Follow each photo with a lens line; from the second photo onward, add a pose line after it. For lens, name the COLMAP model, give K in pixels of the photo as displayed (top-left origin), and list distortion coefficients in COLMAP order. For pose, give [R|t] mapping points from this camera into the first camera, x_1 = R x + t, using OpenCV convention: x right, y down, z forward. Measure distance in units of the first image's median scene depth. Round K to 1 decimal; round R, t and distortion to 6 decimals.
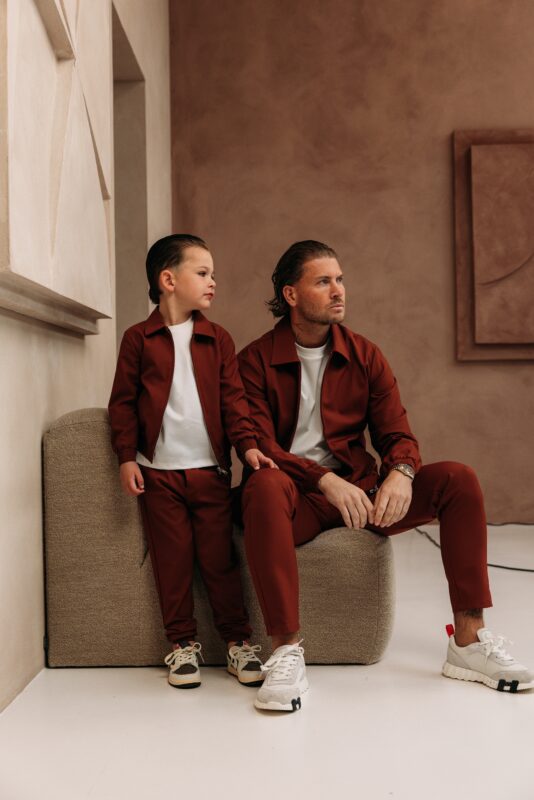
lens RADIAL K [[1033.0, 0, 250.8], [0, 1033.0, 391.7], [0, 0, 1]] dist [0.049823, 0.000000]
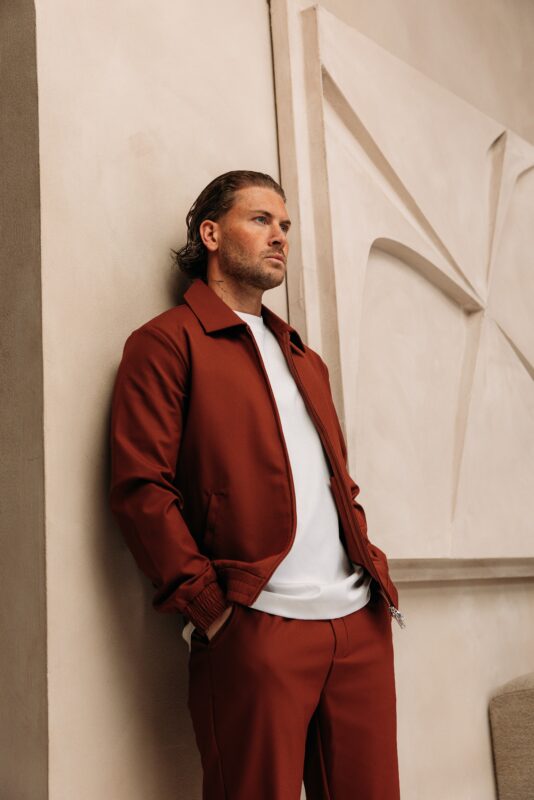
lens RADIAL K [[1030.4, 0, 285.9], [0, 1030.4, 398.0], [0, 0, 1]] dist [-0.001476, 0.000000]
pose [[0.789909, -0.151160, -0.594302, 0.250225], [0.053130, 0.982368, -0.179247, -0.071737], [0.610919, 0.110014, 0.784012, 0.127124]]
